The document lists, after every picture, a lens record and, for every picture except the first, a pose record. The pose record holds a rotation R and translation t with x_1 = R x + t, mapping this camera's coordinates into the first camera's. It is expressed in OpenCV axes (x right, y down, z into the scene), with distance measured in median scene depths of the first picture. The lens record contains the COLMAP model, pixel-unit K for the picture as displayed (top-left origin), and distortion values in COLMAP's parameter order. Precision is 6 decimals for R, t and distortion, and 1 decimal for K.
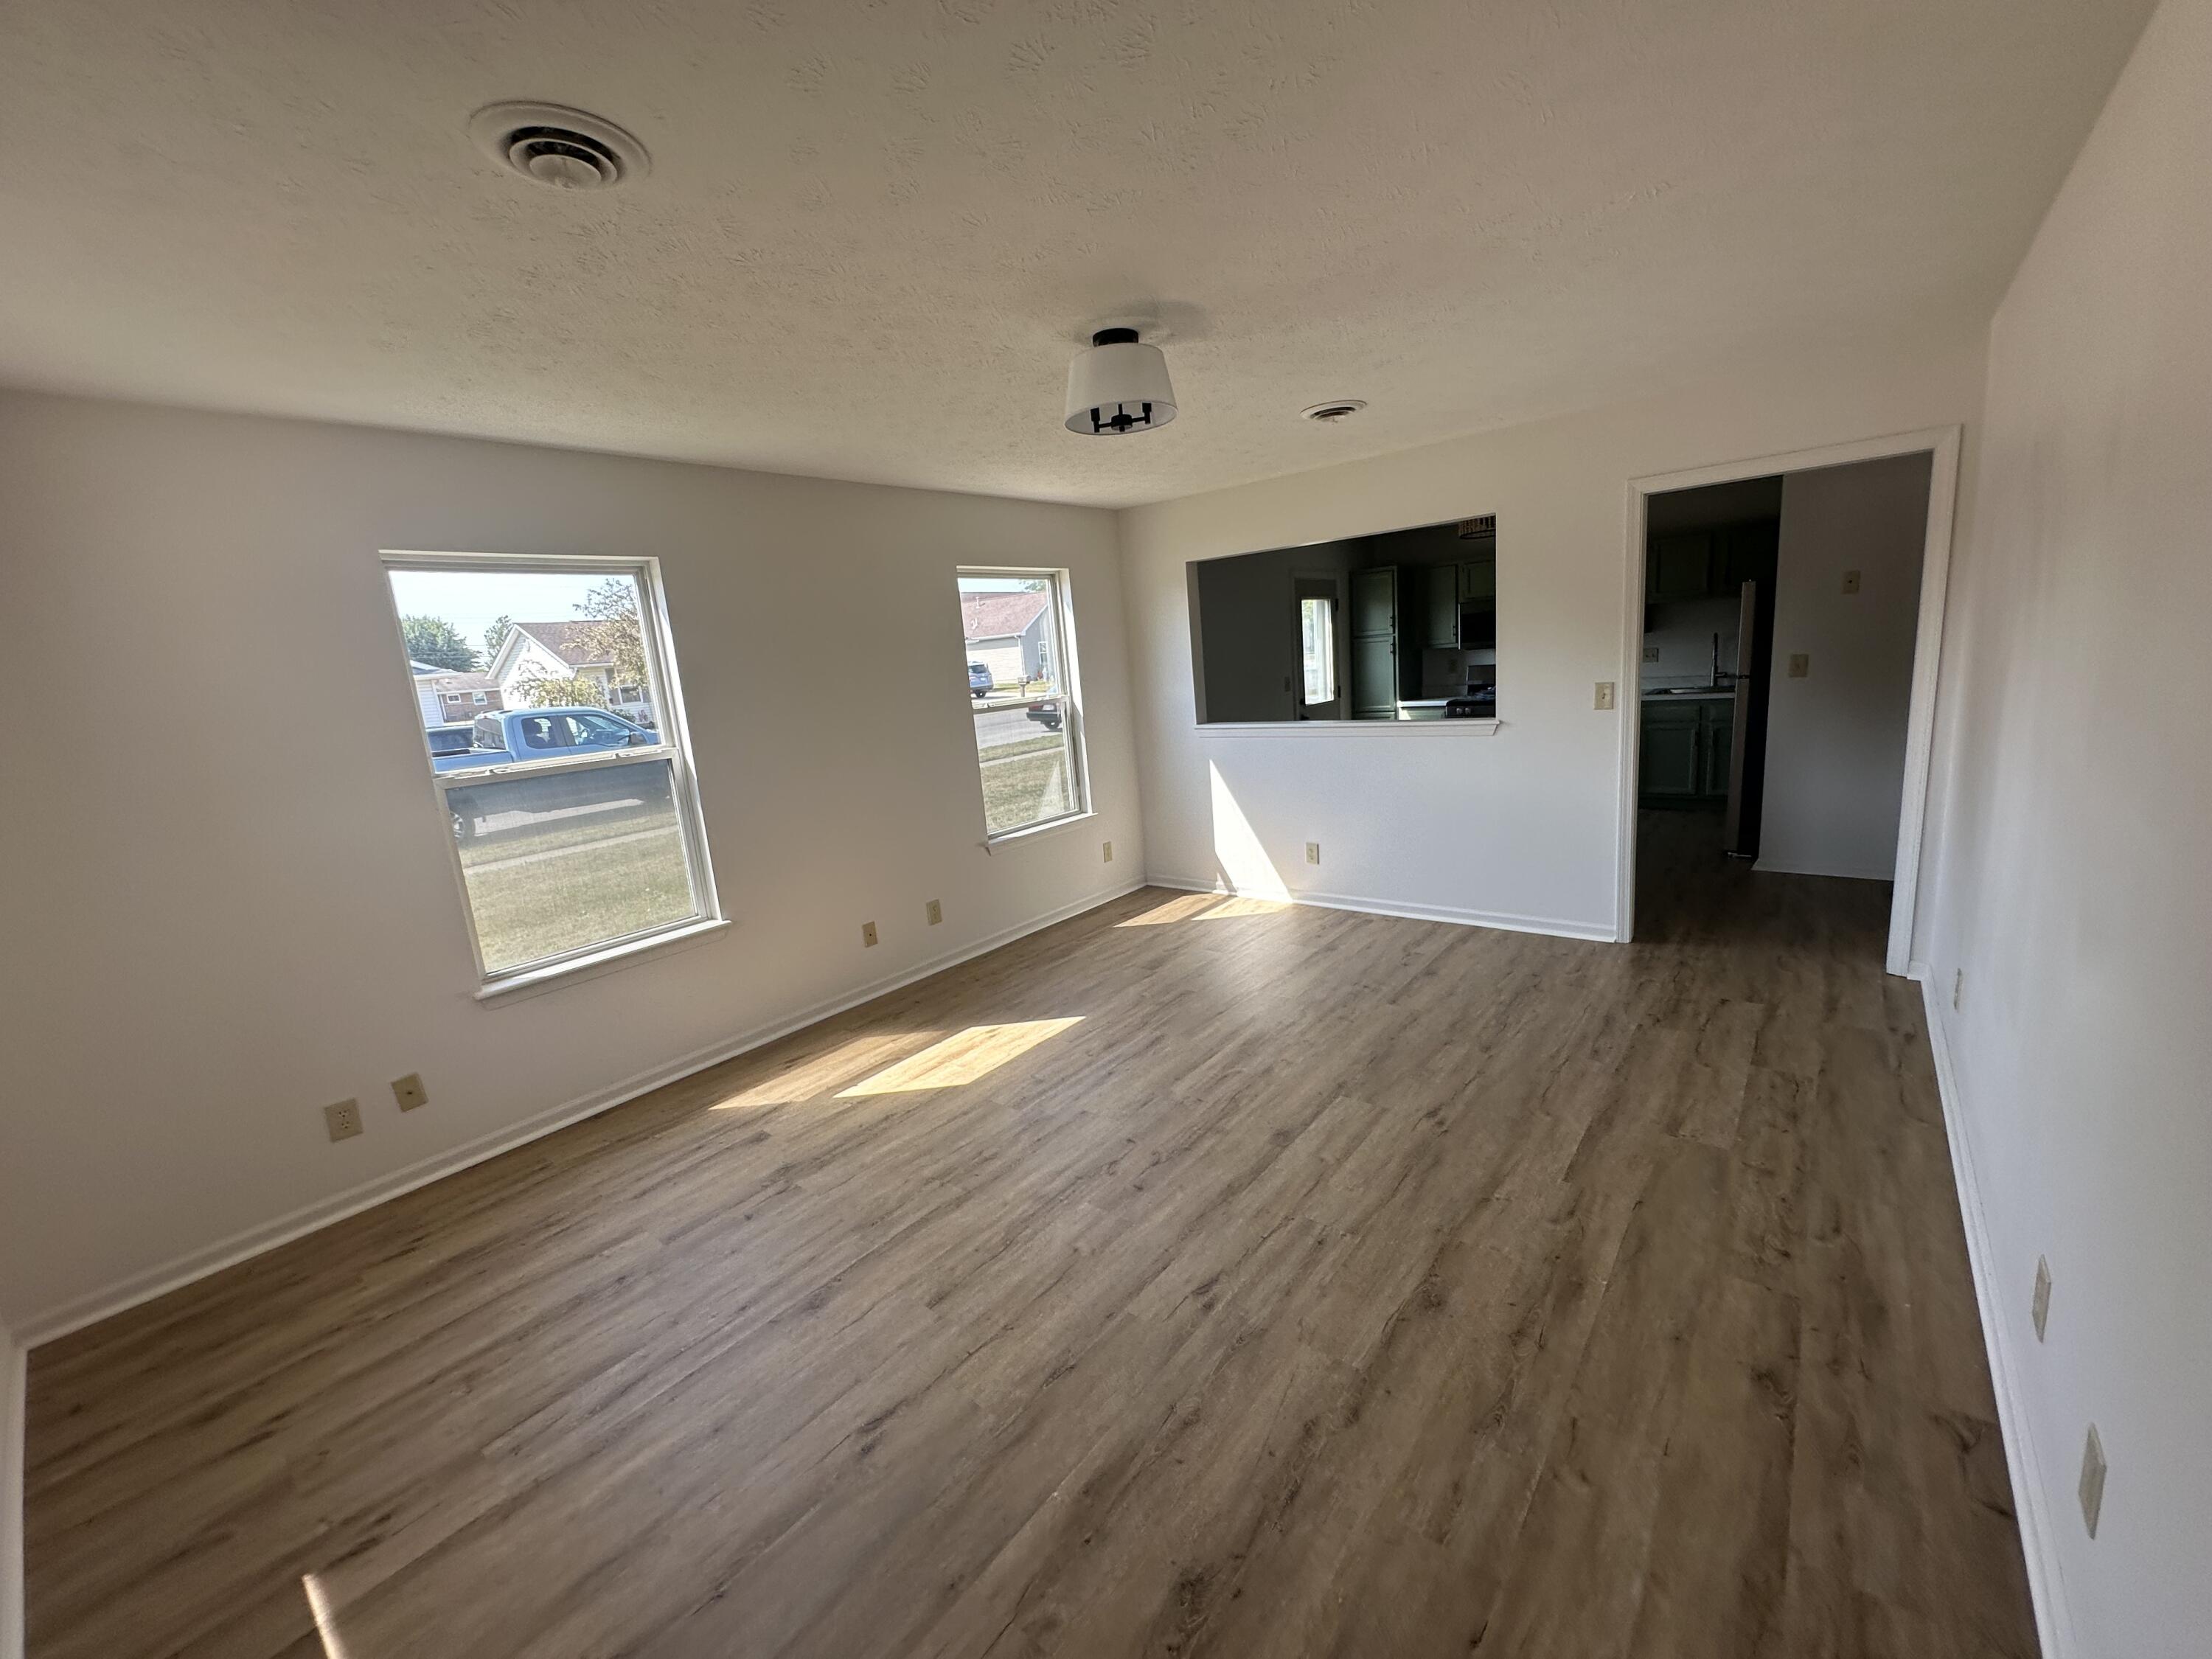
lens RADIAL K [[892.9, 0, 1106.0], [0, 892.9, 829.5], [0, 0, 1]] dist [0.000268, -0.000234]
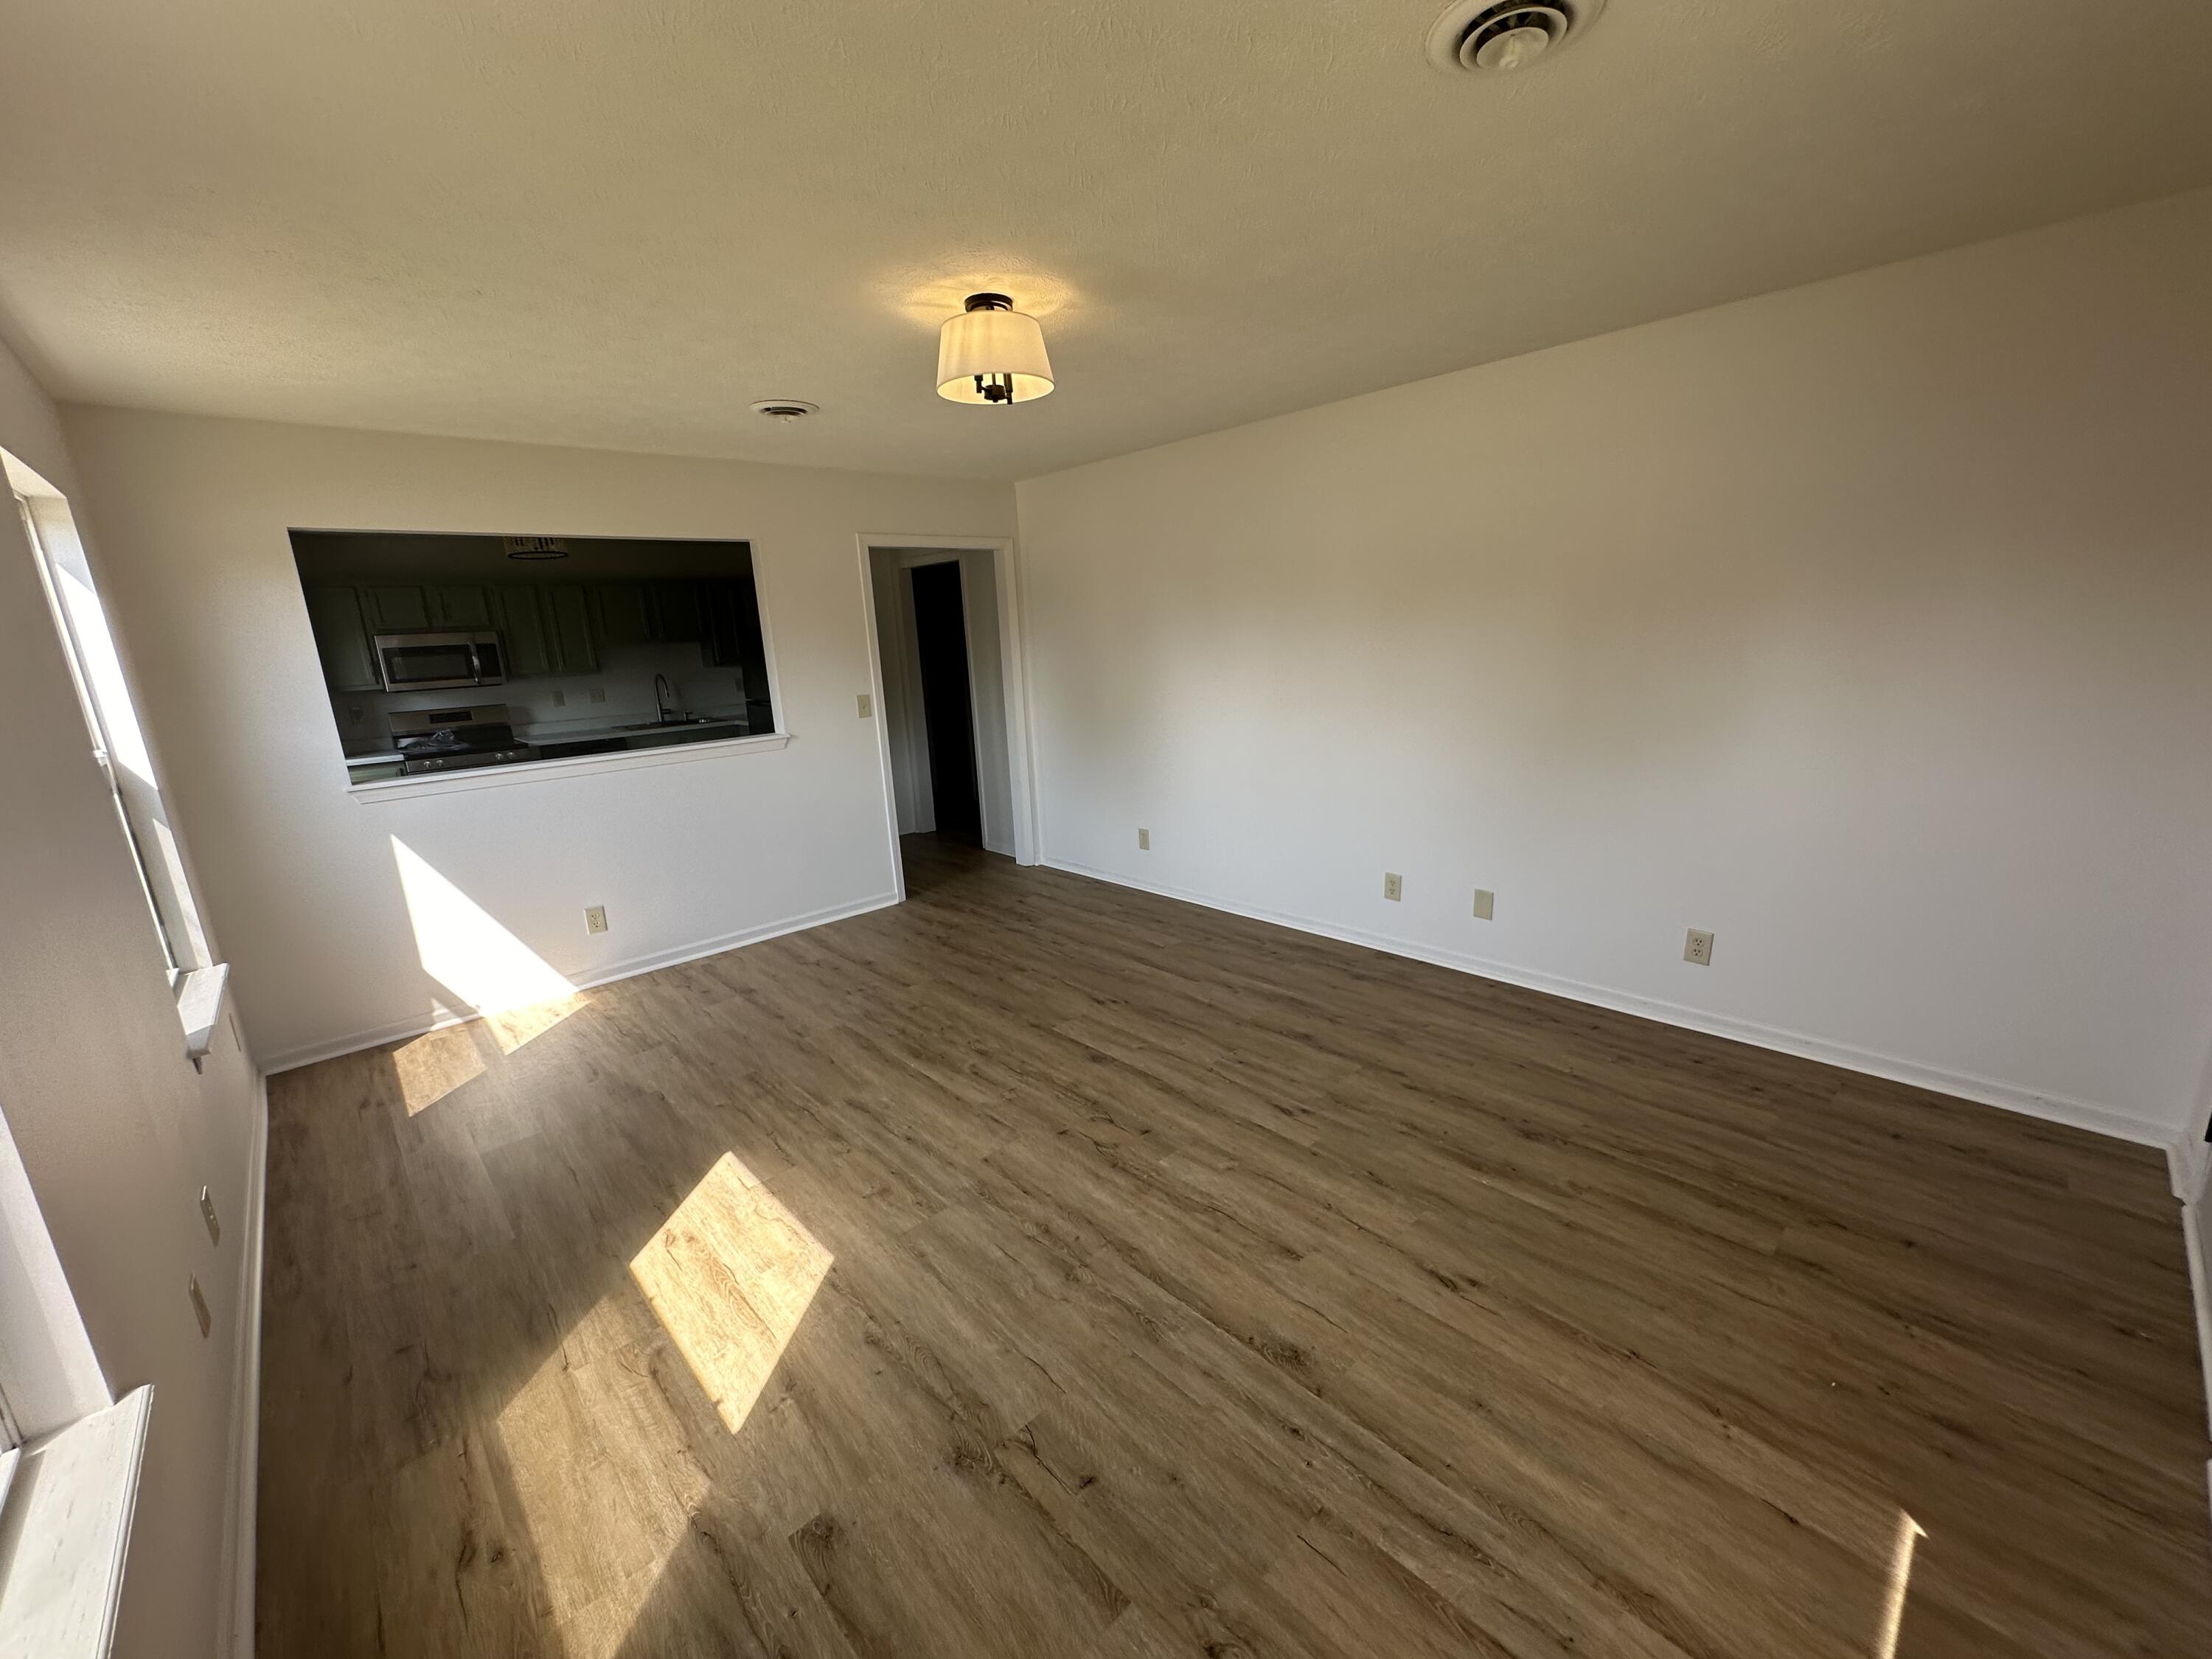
lens RADIAL K [[892.9, 0, 1106.0], [0, 892.9, 829.5], [0, 0, 1]] dist [0.000268, -0.000234]
pose [[0.129501, -0.144865, 0.980940, -0.779368], [0.226607, 0.967415, 0.112952, -0.062013], [-0.965339, 0.207660, 0.158109, 0.653921]]
